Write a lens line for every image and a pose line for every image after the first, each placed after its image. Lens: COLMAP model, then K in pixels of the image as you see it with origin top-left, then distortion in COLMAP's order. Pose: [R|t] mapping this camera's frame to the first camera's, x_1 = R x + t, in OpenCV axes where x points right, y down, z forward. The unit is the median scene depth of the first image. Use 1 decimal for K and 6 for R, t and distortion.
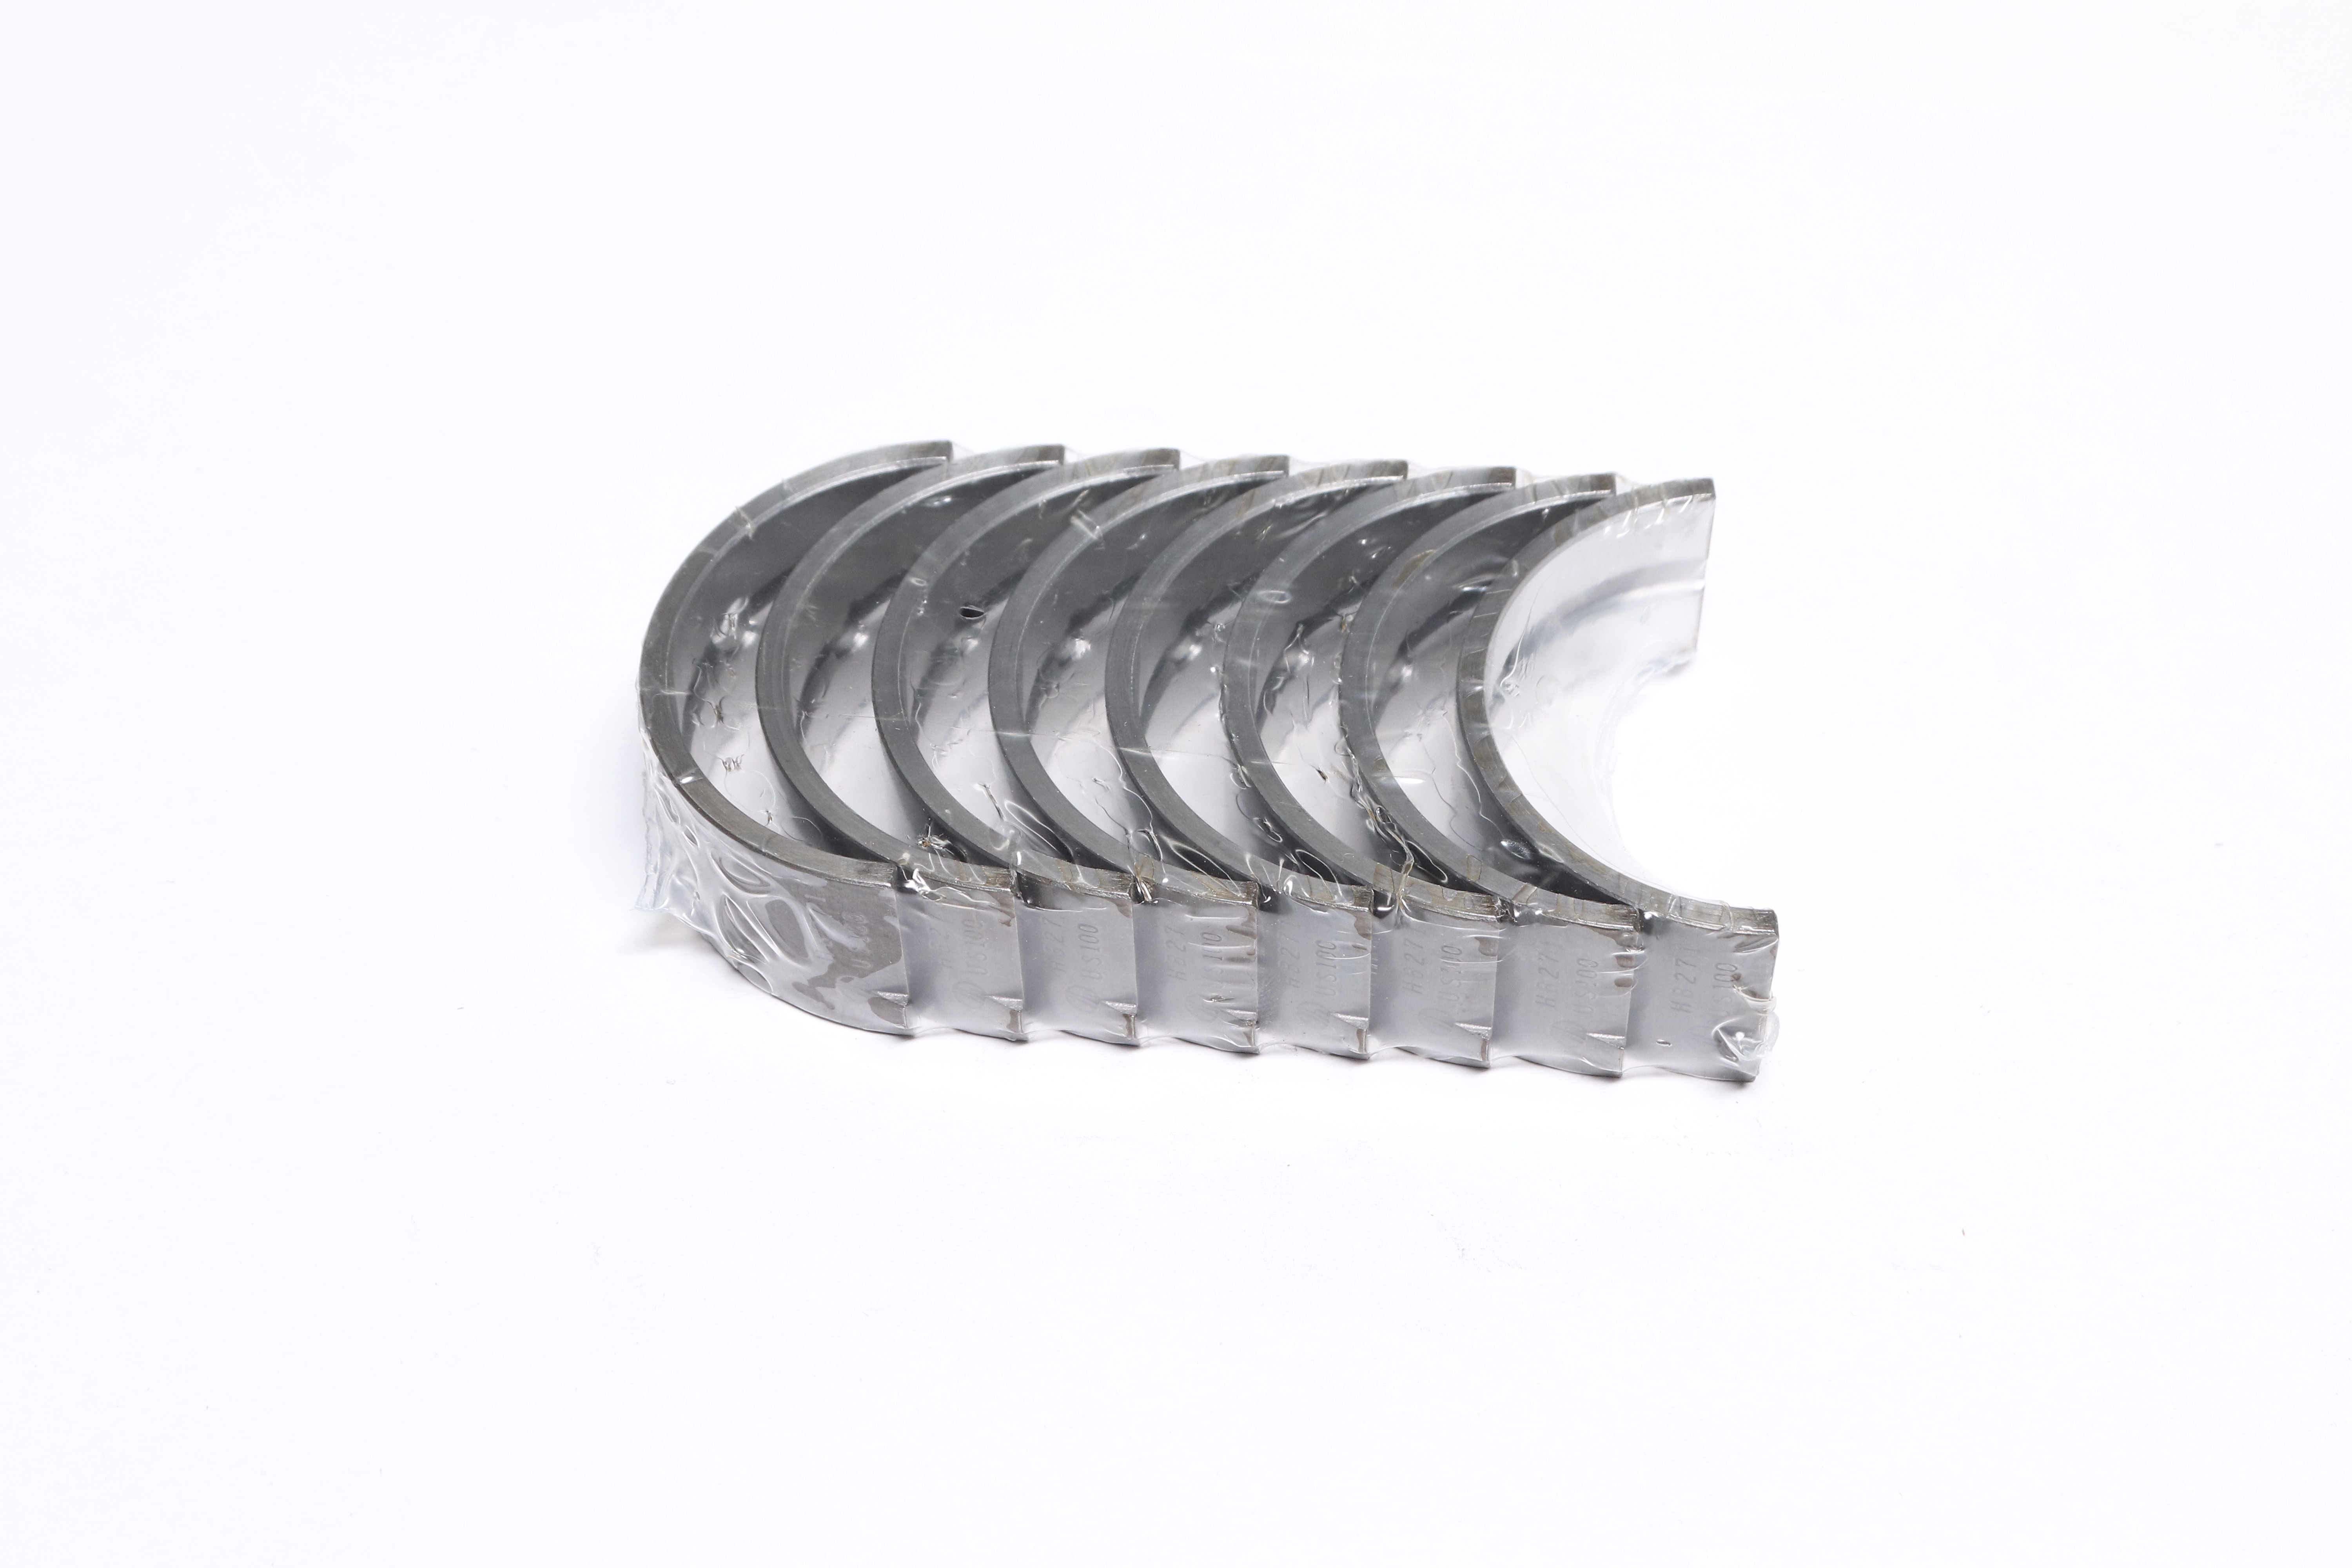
lens RADIAL K [[4241.8, 0, 1175.3], [0, 4241.8, 786.3], [0, 0, 1]] dist [-0.015263, 0.000000]
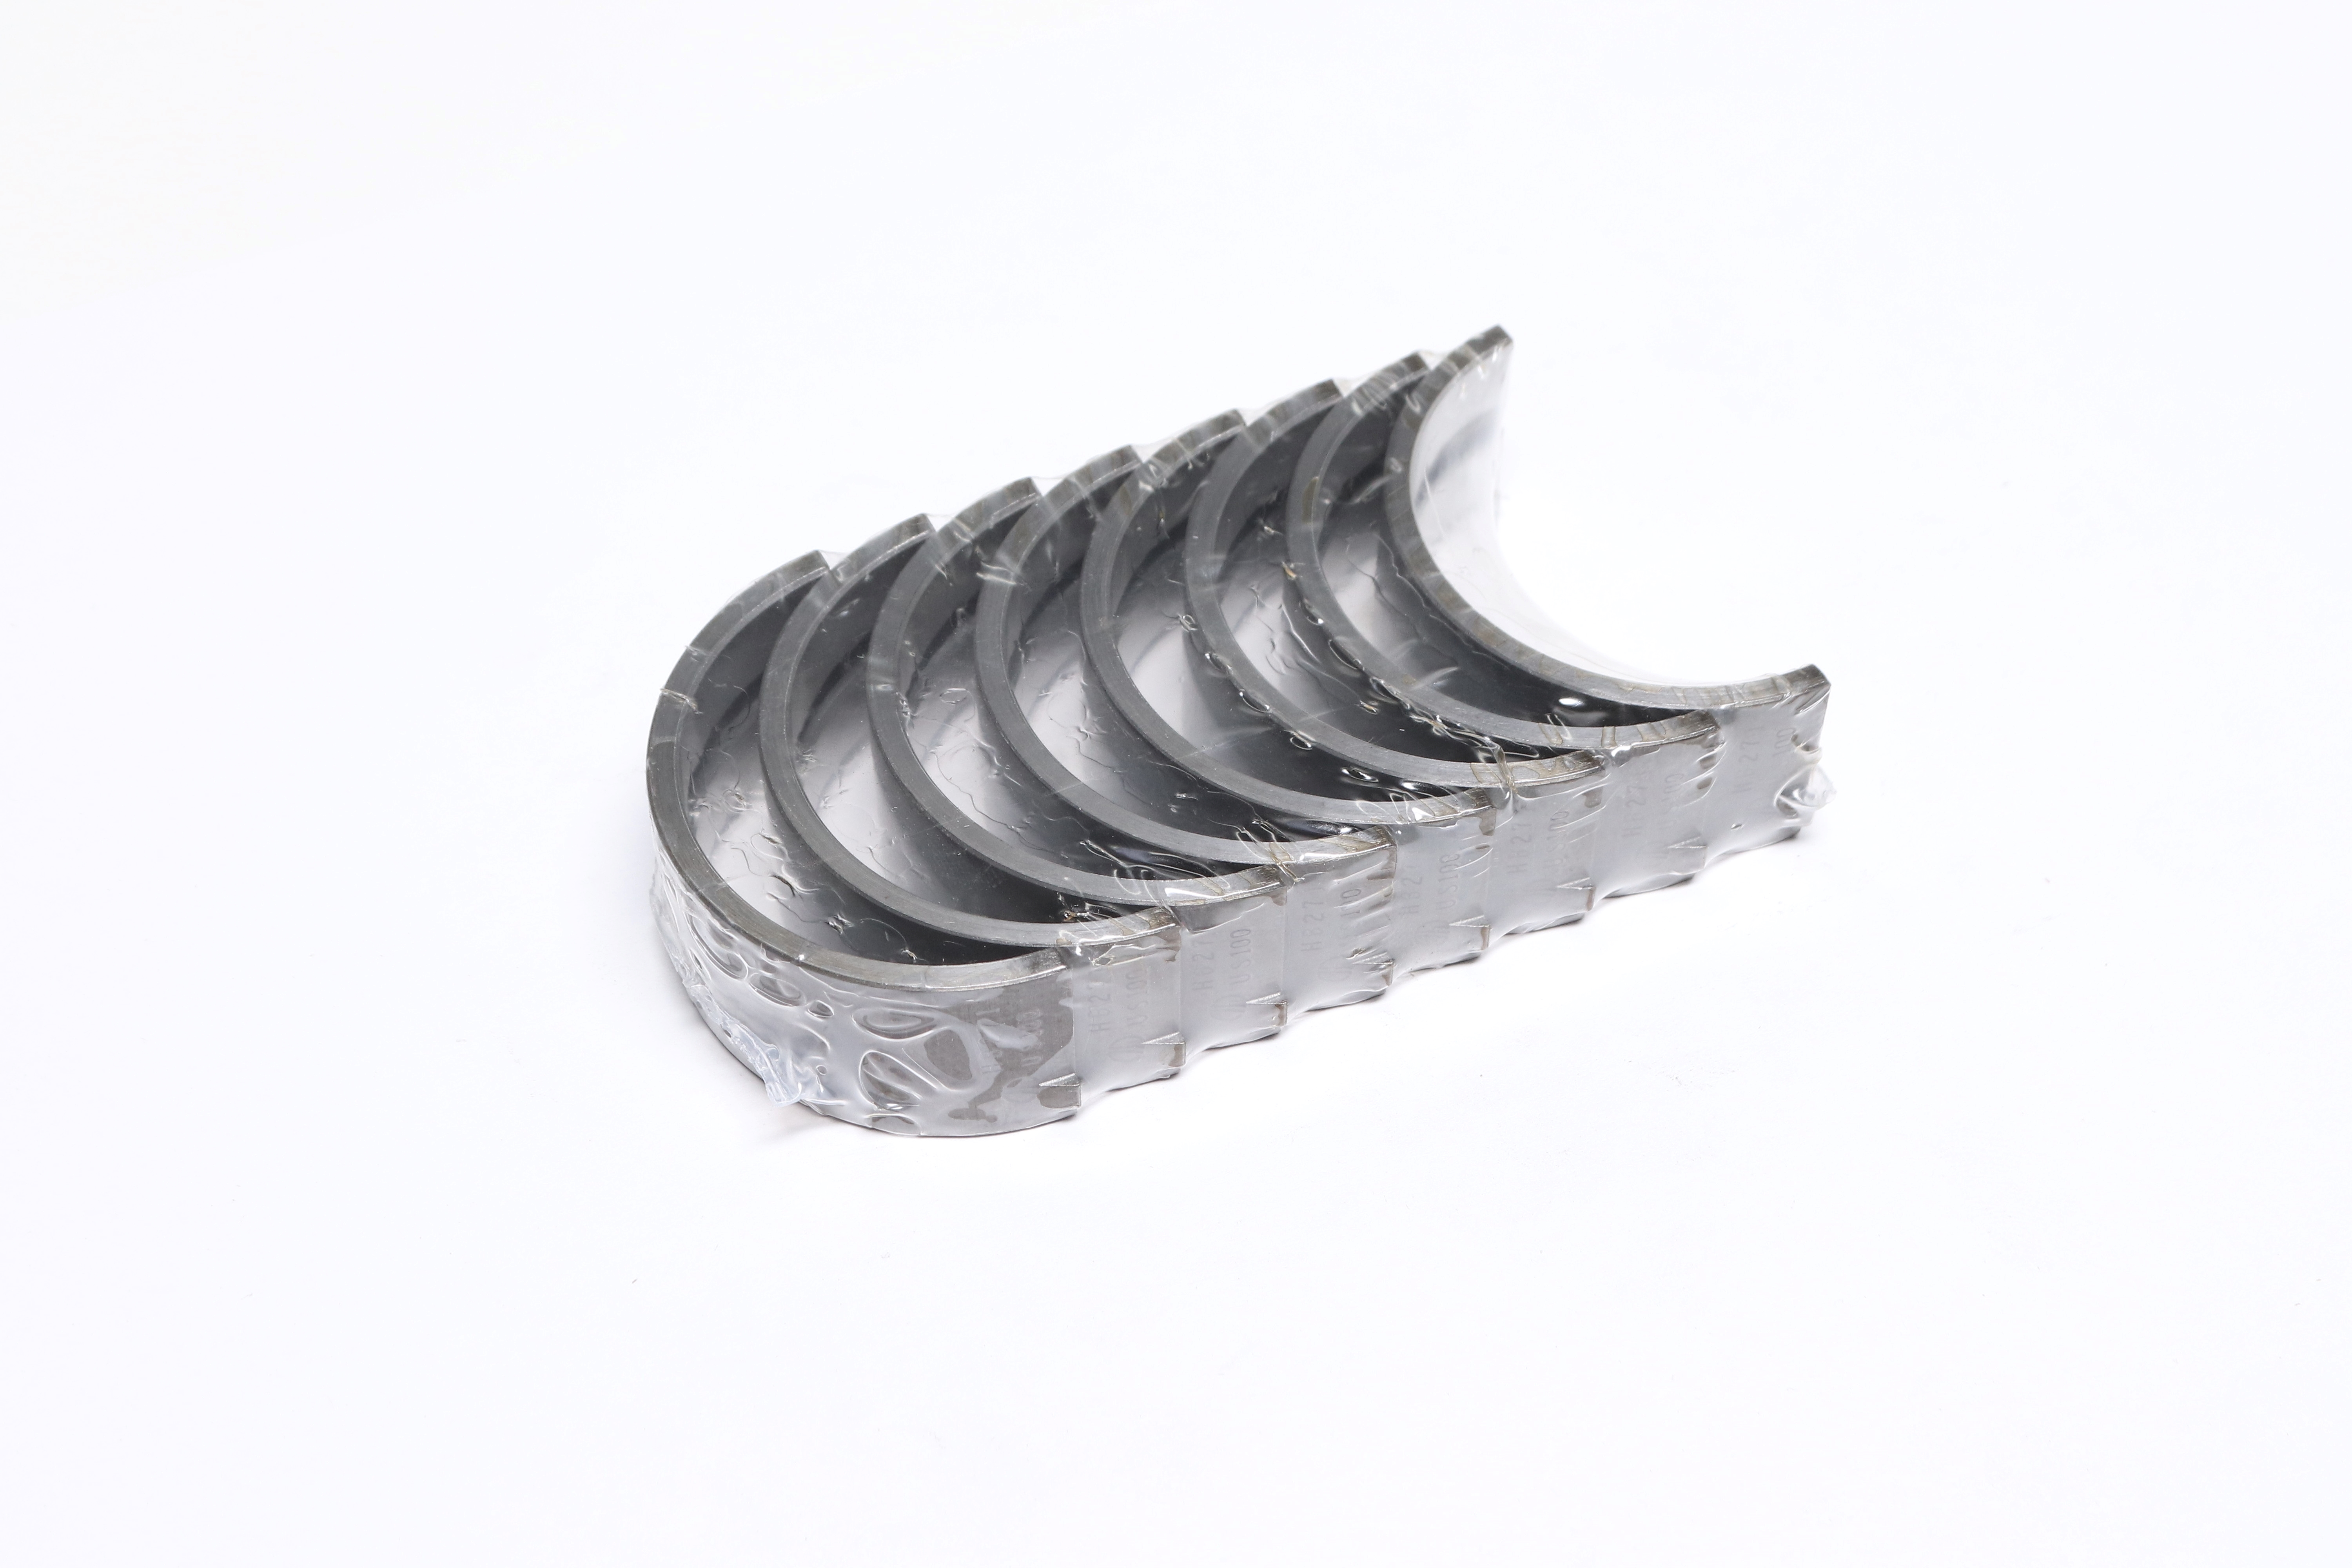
lens RADIAL K [[4241.8, 0, 1175.1], [0, 4241.8, 781.5], [0, 0, 1]] dist [-0.015263, 0.000000]
pose [[0.850757, -0.366872, 0.376321, -0.390946], [0.368581, 0.926926, 0.070395, -0.074513], [-0.374648, 0.078816, 0.923811, 0.079830]]
